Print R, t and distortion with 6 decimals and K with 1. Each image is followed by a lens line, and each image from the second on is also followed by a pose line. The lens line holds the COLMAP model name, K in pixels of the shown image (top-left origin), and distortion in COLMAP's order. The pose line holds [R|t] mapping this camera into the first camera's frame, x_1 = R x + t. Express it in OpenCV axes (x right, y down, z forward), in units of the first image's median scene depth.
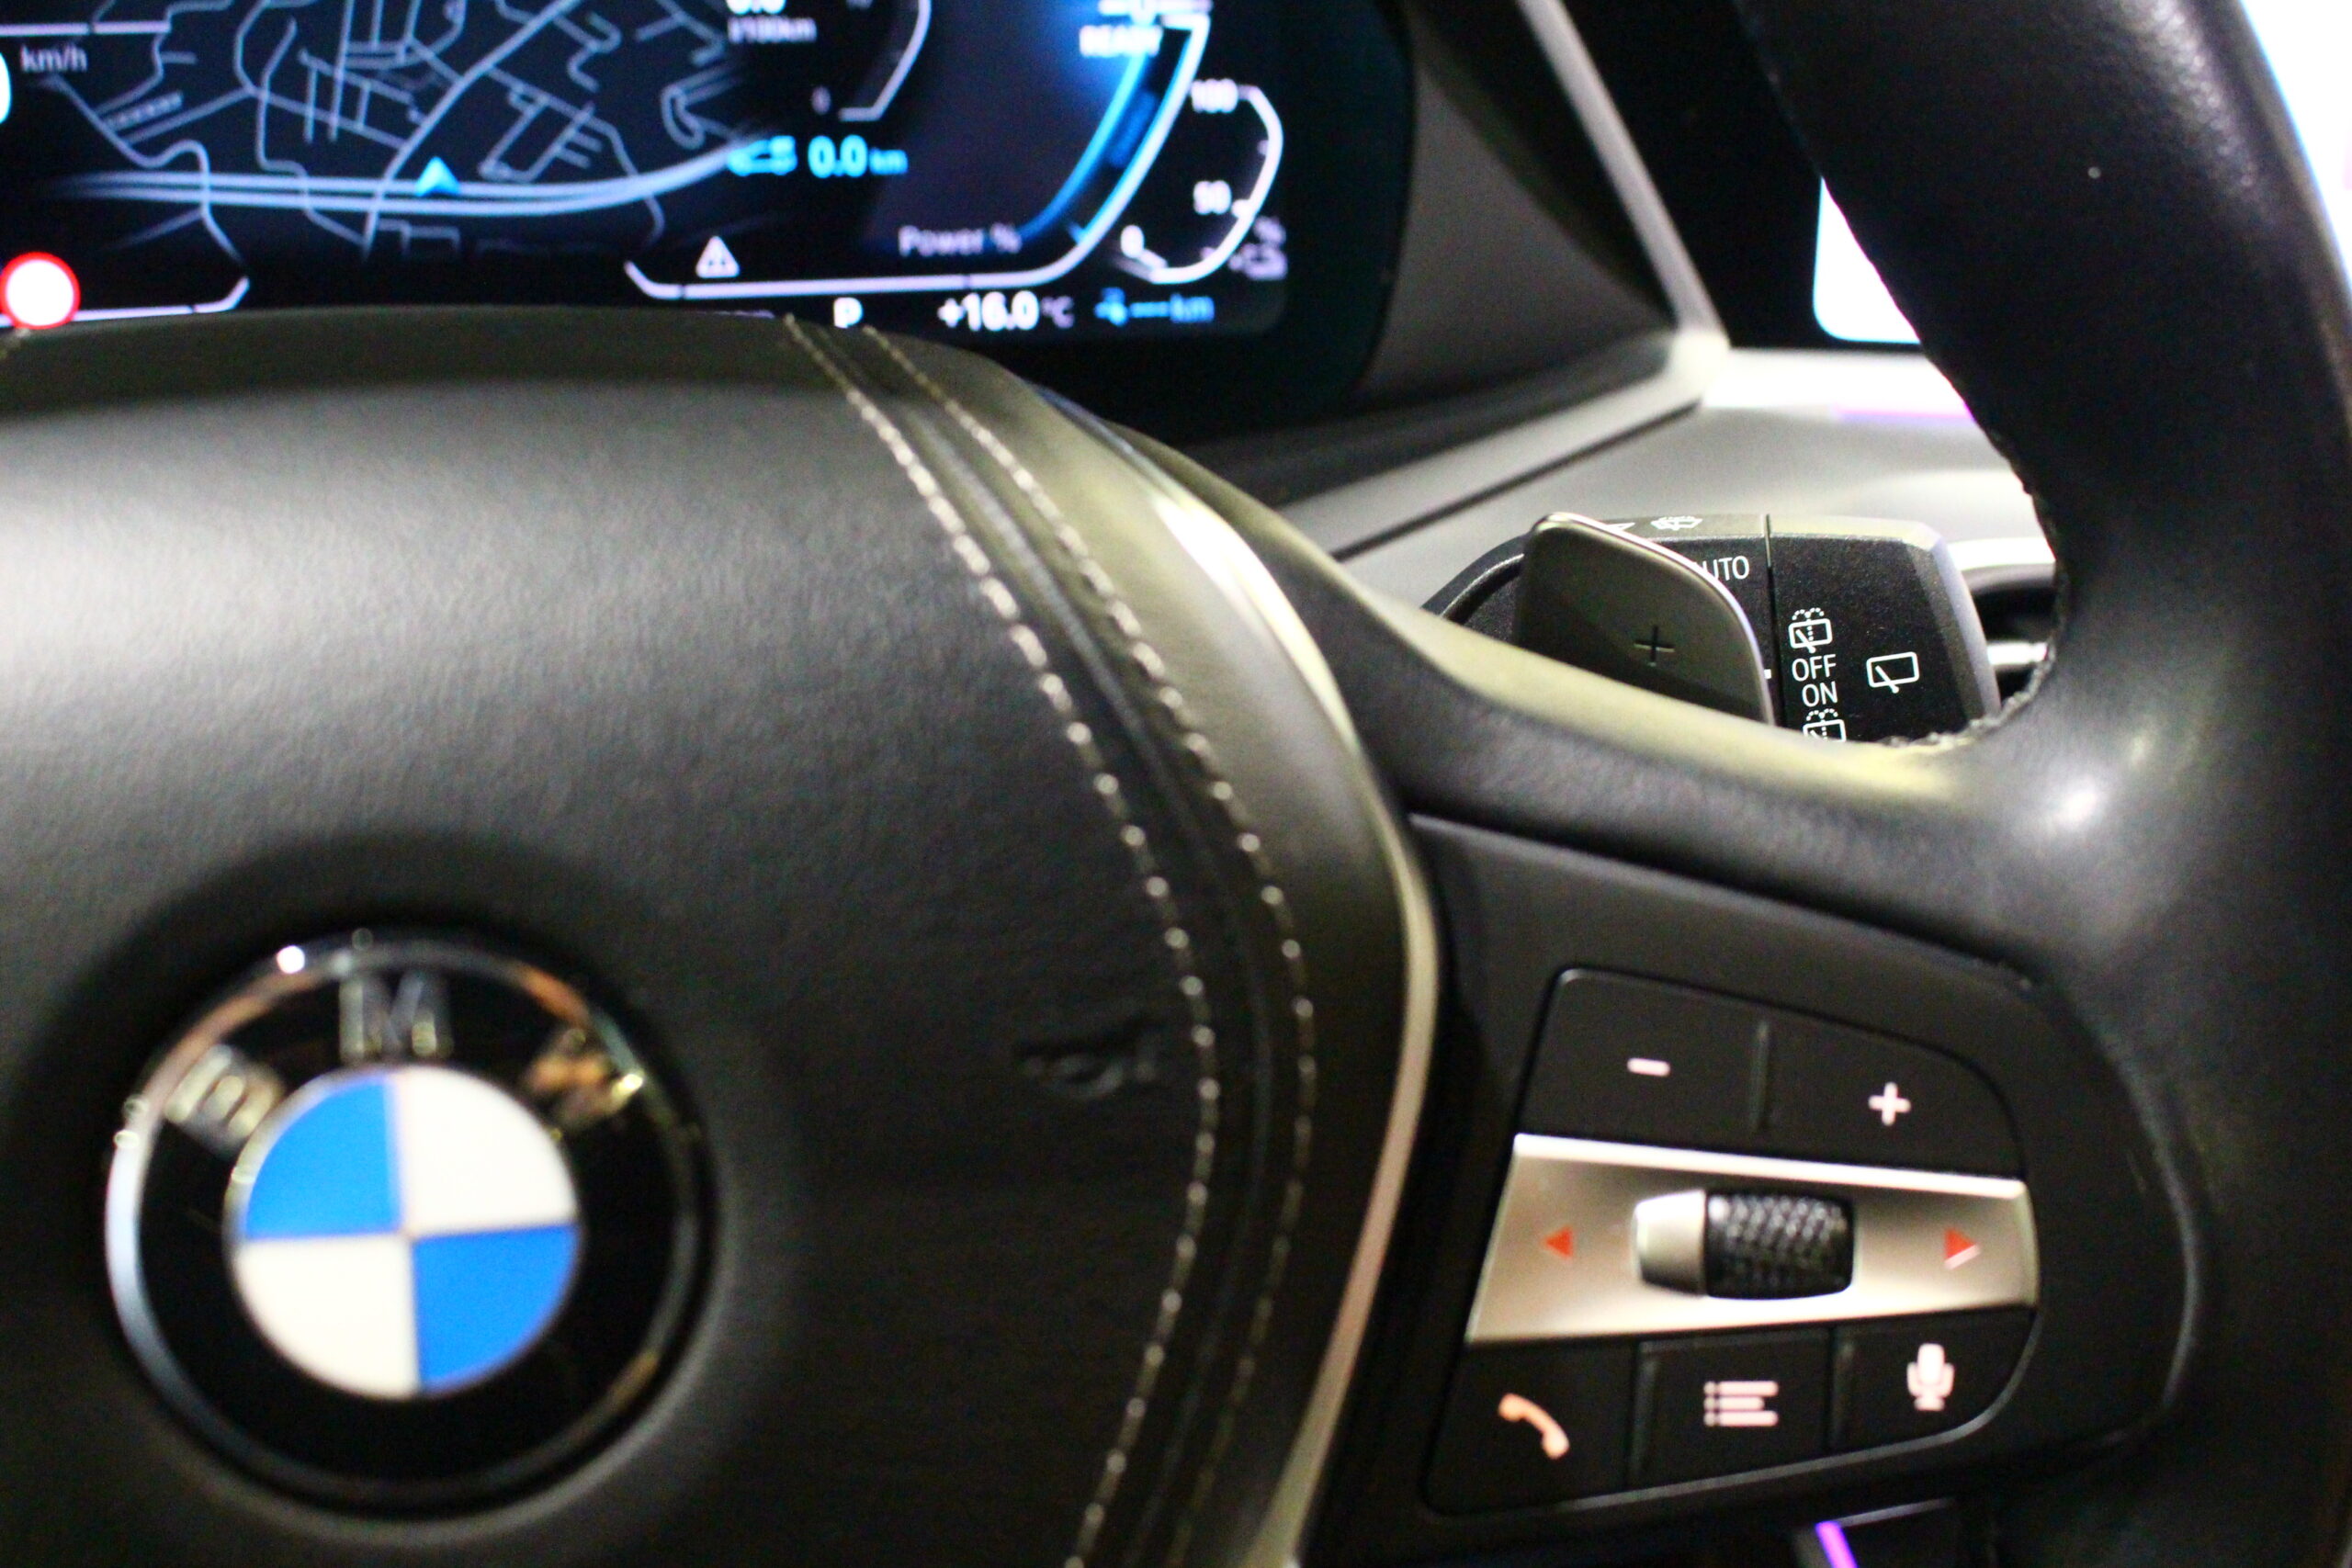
lens RADIAL K [[2901.2, 0, 1176.0], [0, 2901.2, 784.0], [0, 0, 1]] dist [-0.020590, -0.017887]
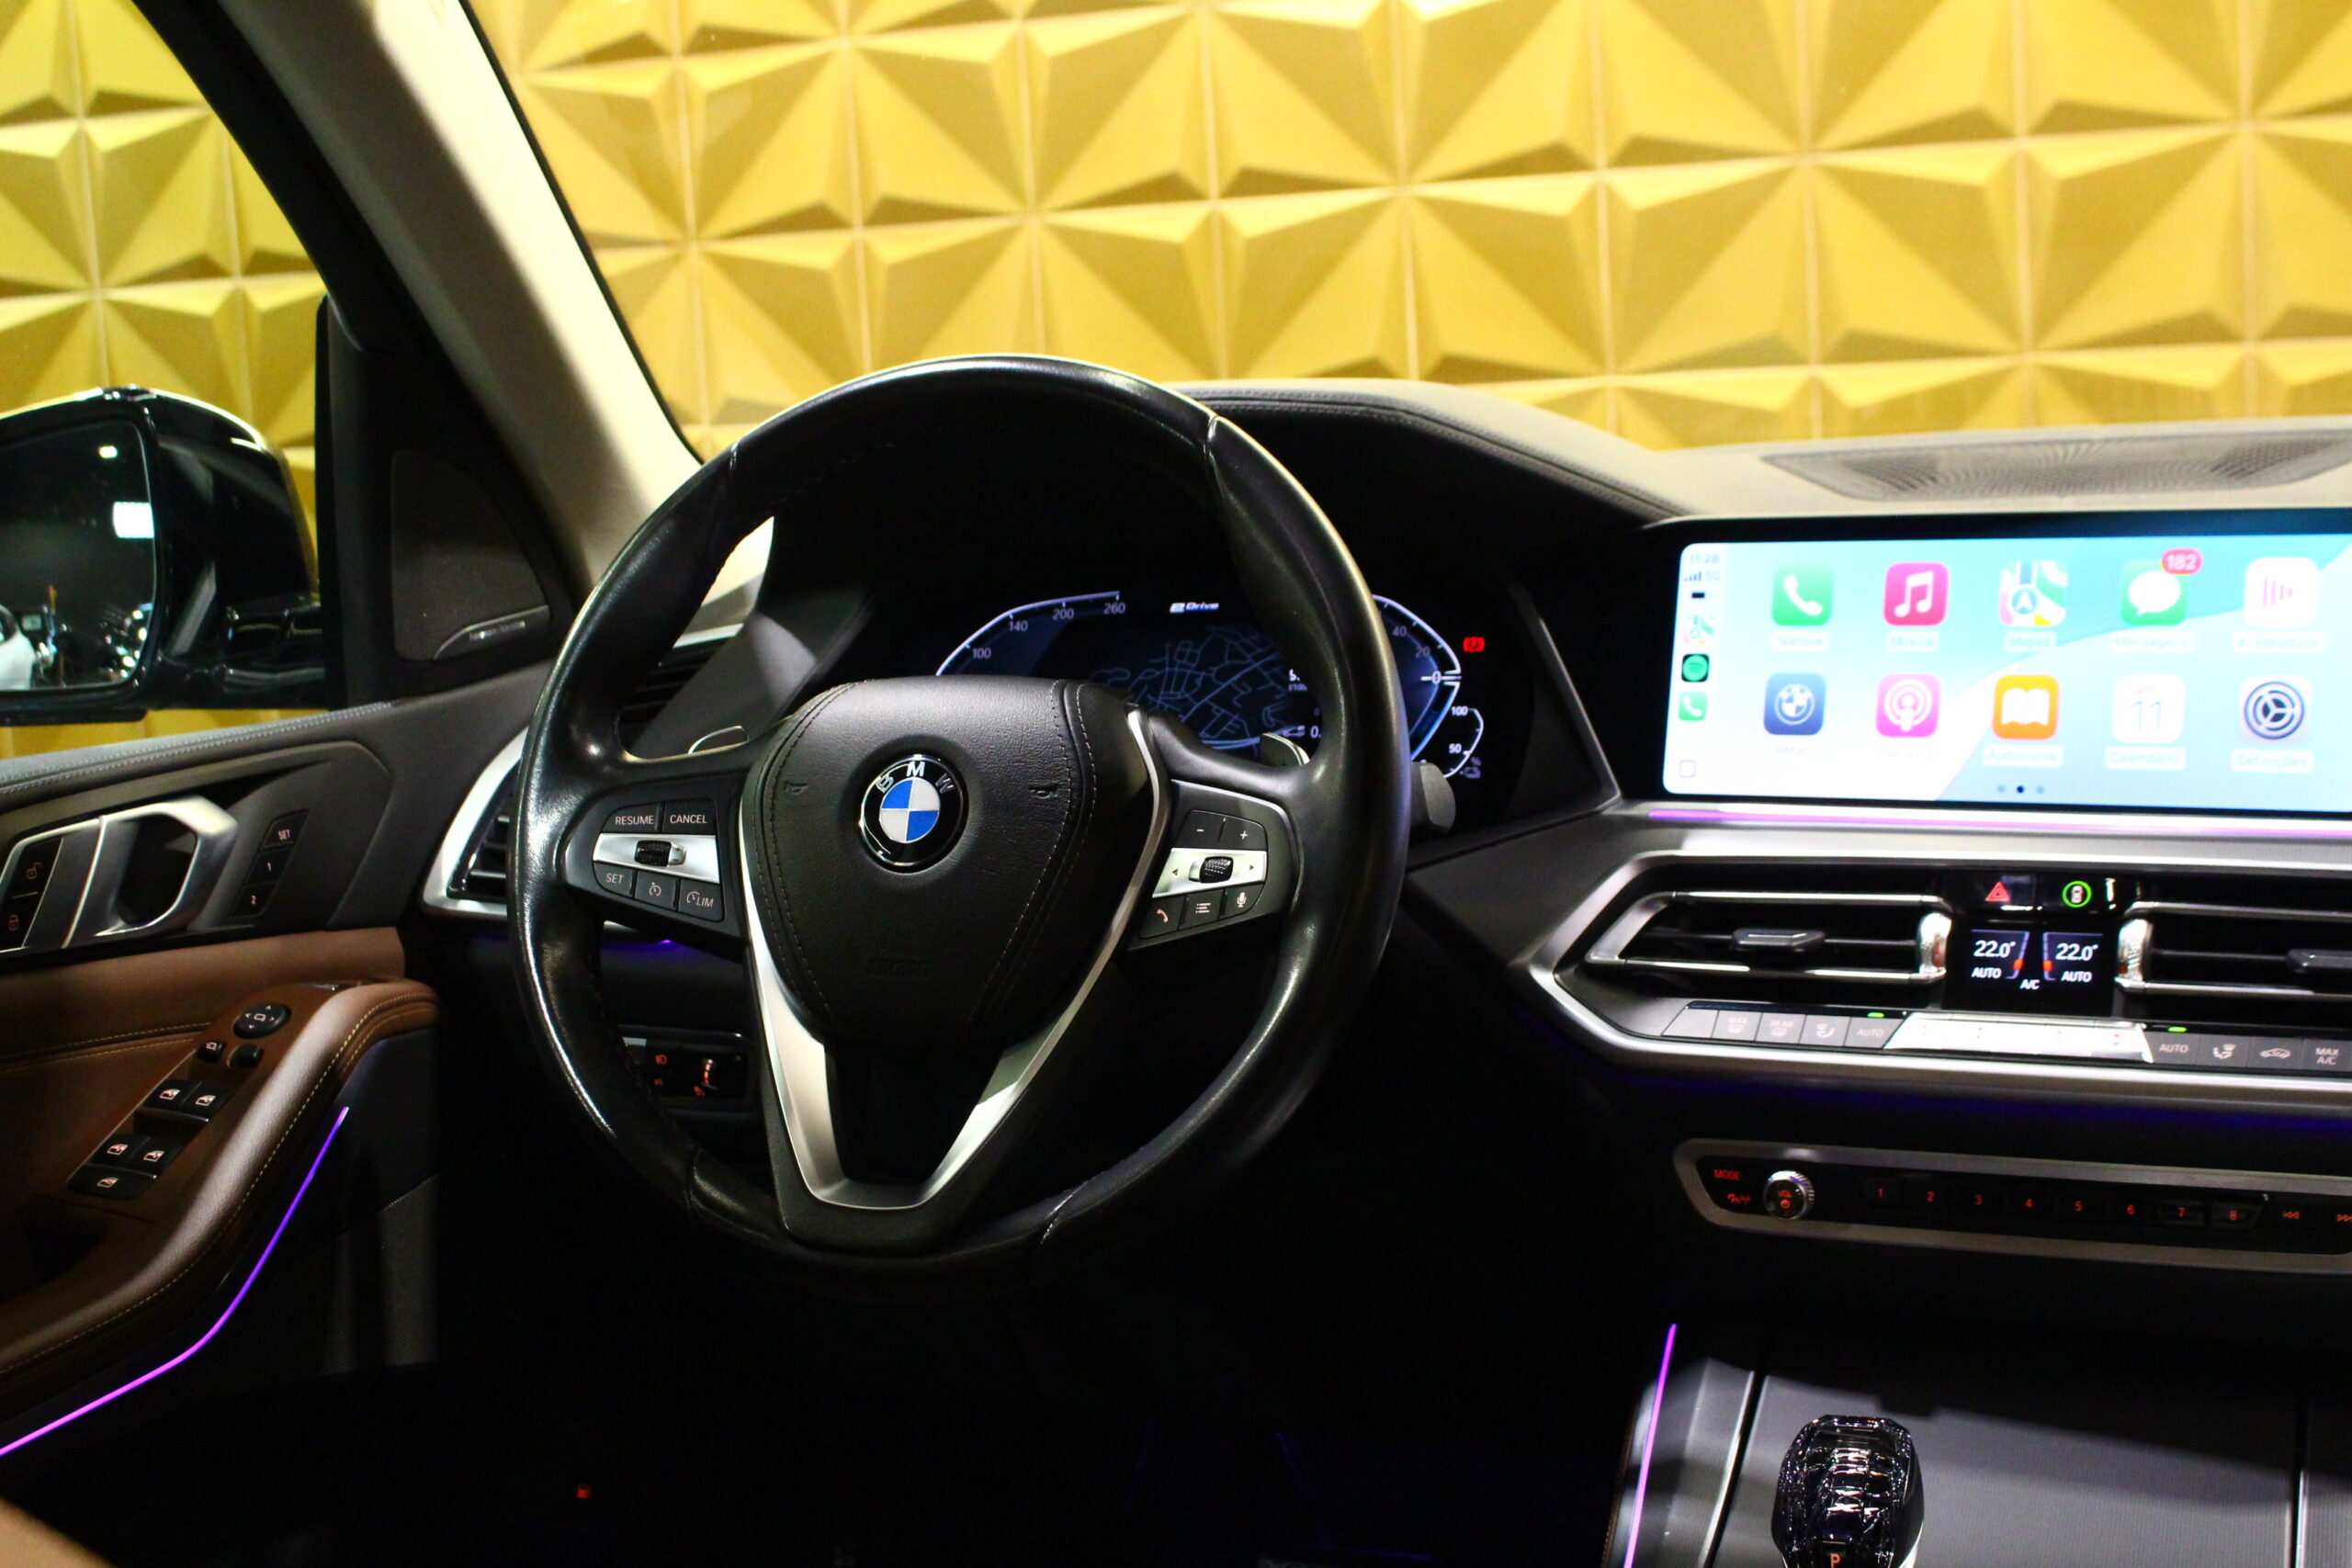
lens RADIAL K [[3034.5, 0, 1176.0], [0, 3034.5, 784.0], [0, 0, 1]] dist [-0.093275, 0.053722]
pose [[0.841153, -0.011085, -0.540683, 1.325388], [-0.182975, 0.934991, -0.303828, 0.727113], [0.508902, 0.354497, 0.784443, -1.293940]]
